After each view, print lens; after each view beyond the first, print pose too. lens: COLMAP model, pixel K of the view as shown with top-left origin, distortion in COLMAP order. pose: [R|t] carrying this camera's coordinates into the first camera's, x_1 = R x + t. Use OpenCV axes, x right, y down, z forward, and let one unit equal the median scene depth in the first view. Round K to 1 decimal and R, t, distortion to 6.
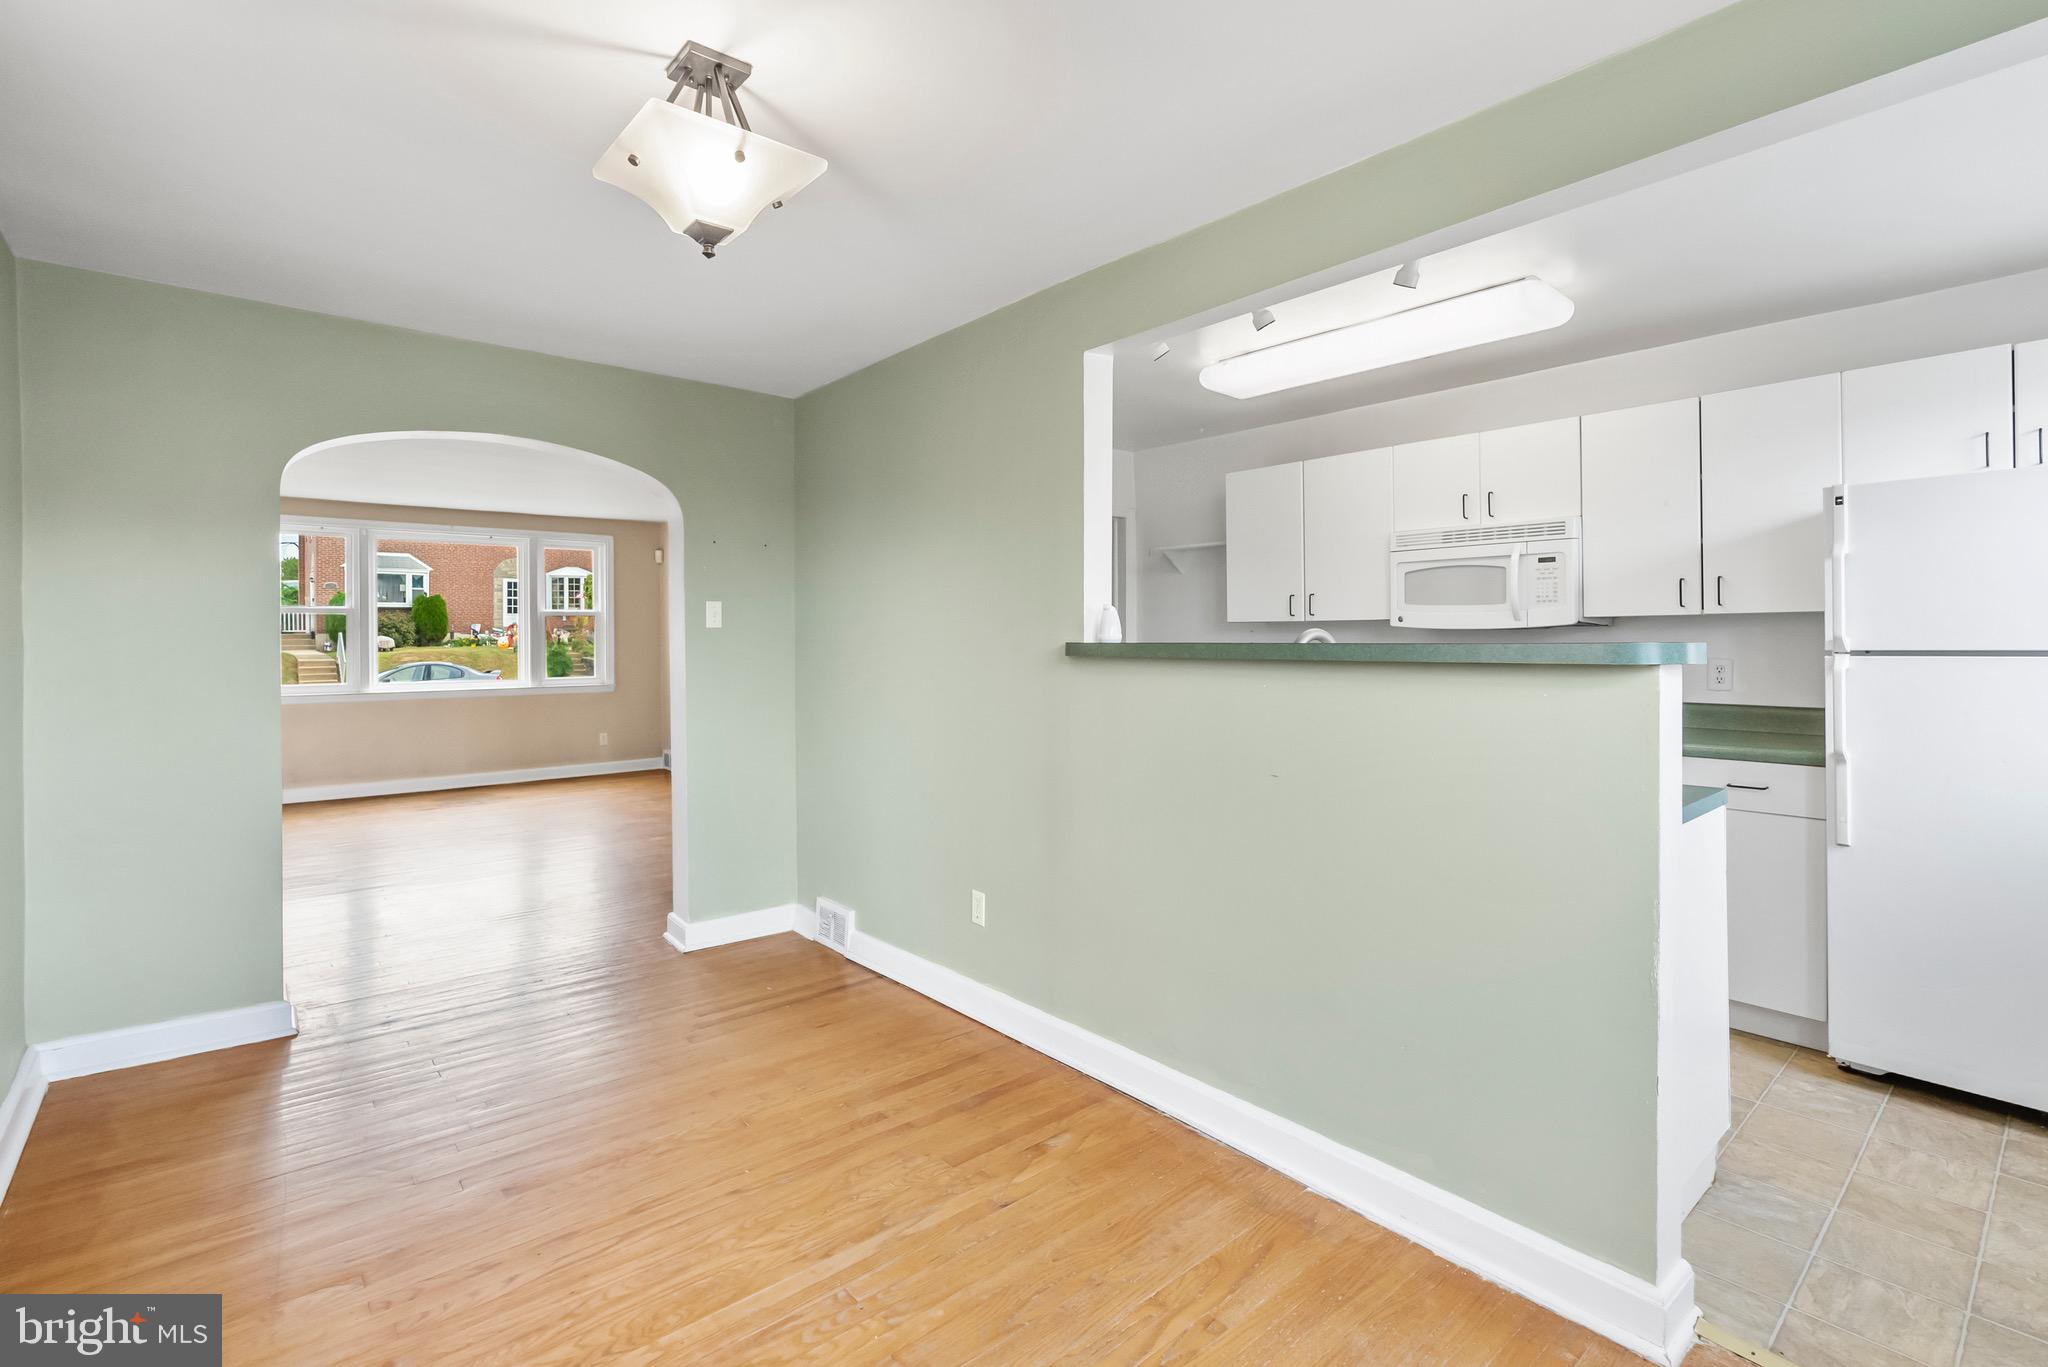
lens RADIAL K [[944.4, 0, 1024.8], [0, 944.4, 637.4], [0, 0, 1]] dist [-0.000617, -0.000067]
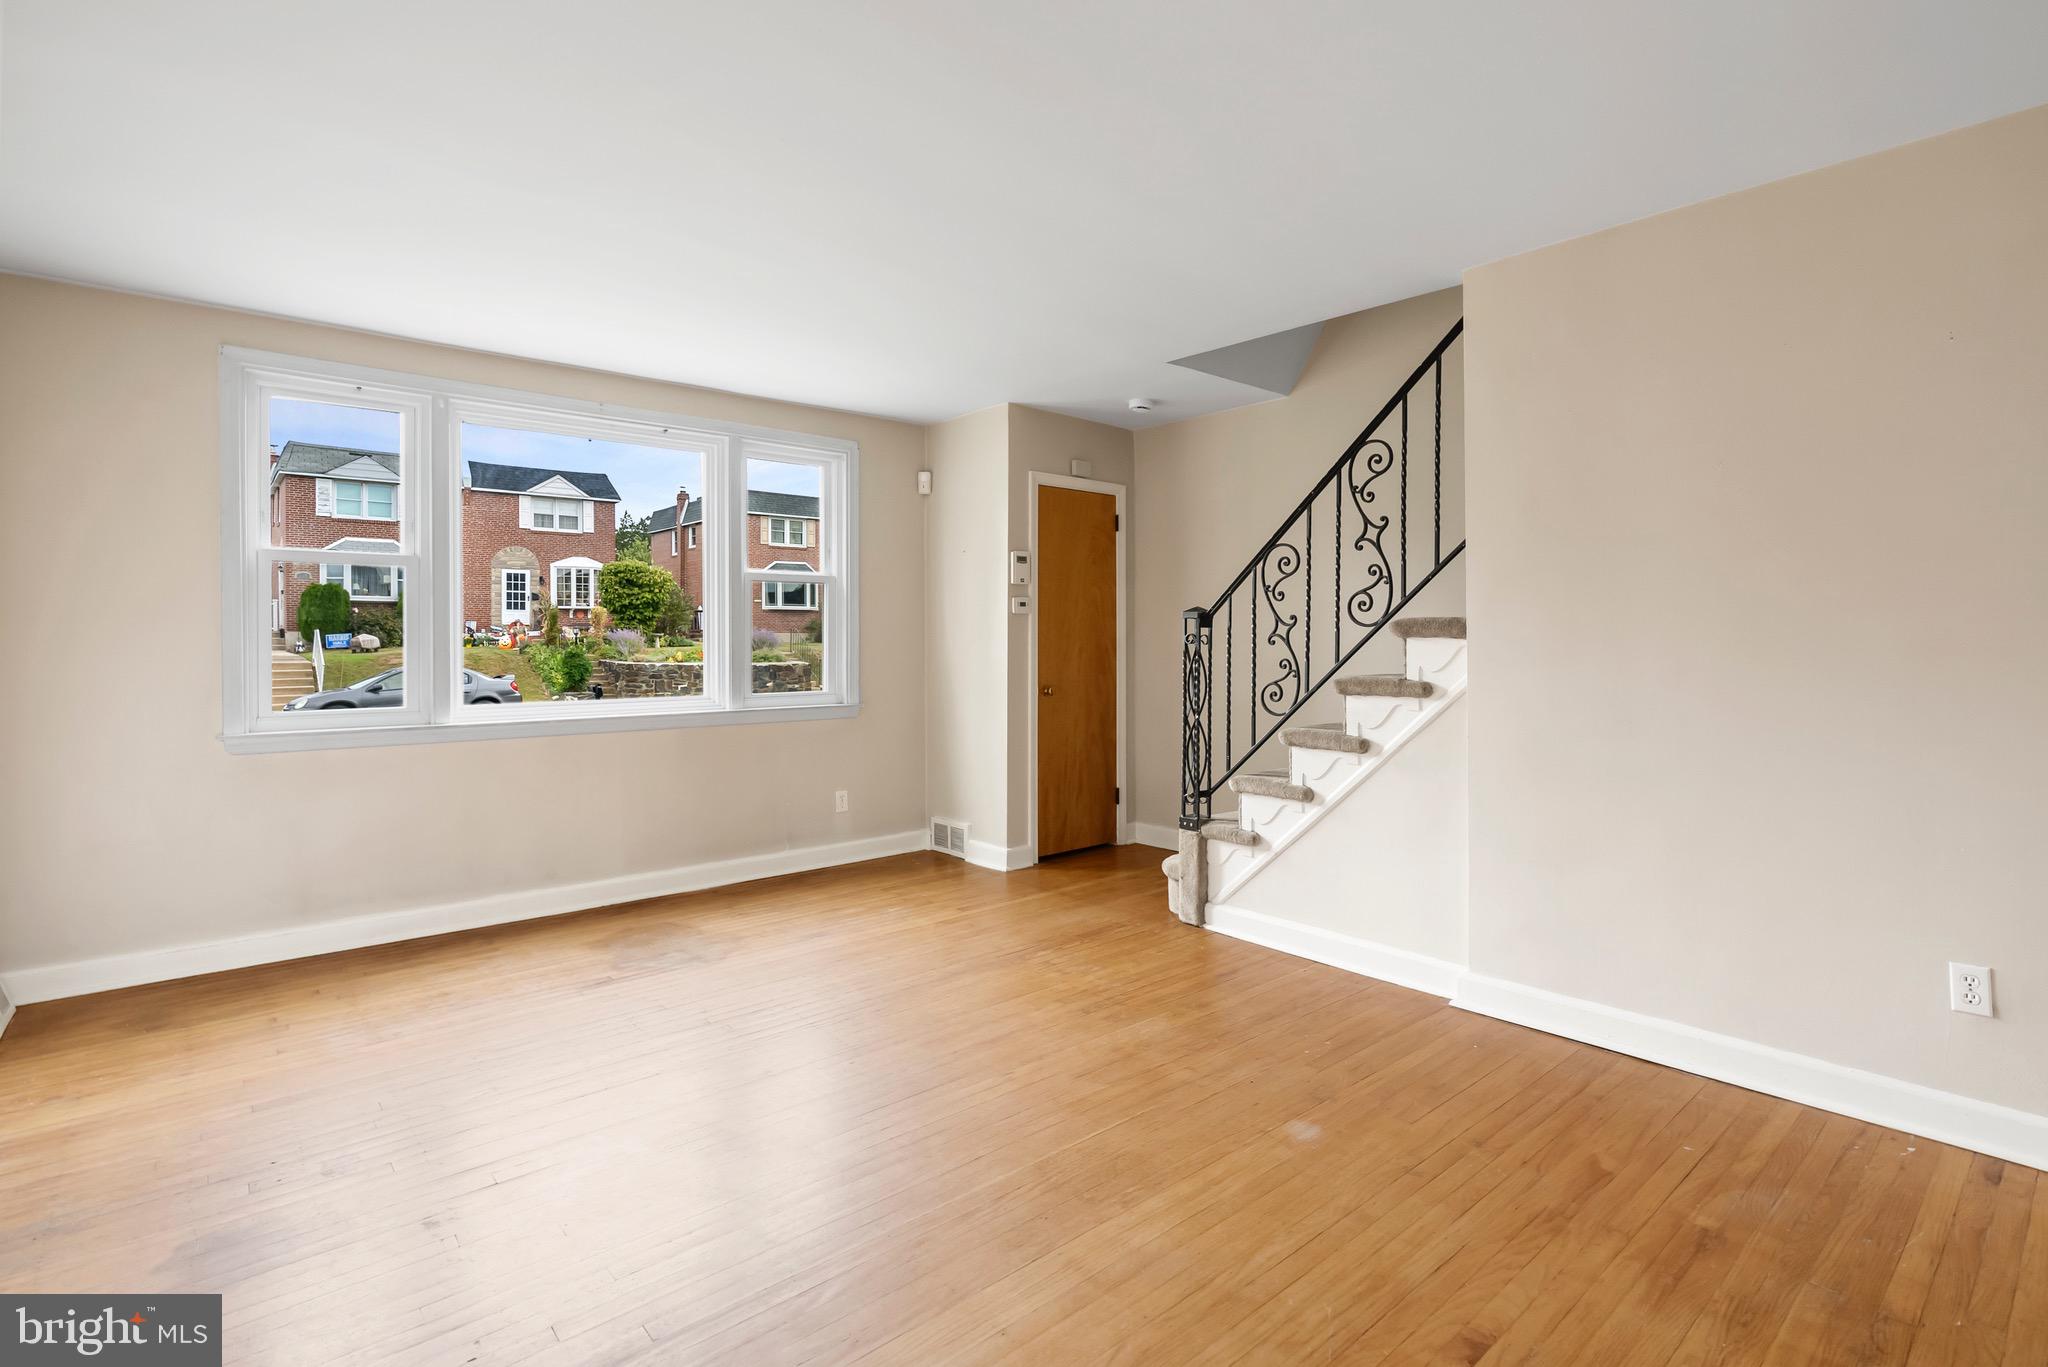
lens RADIAL K [[970.5, 0, 1023.1], [0, 970.5, 648.8], [0, 0, 1]] dist [0.000462, 0.000486]
pose [[0.999935, 0.002317, 0.011126, -0.332821], [-0.002406, 0.999965, 0.007983, 0.010973], [-0.011108, -0.008010, 0.999906, 0.404252]]
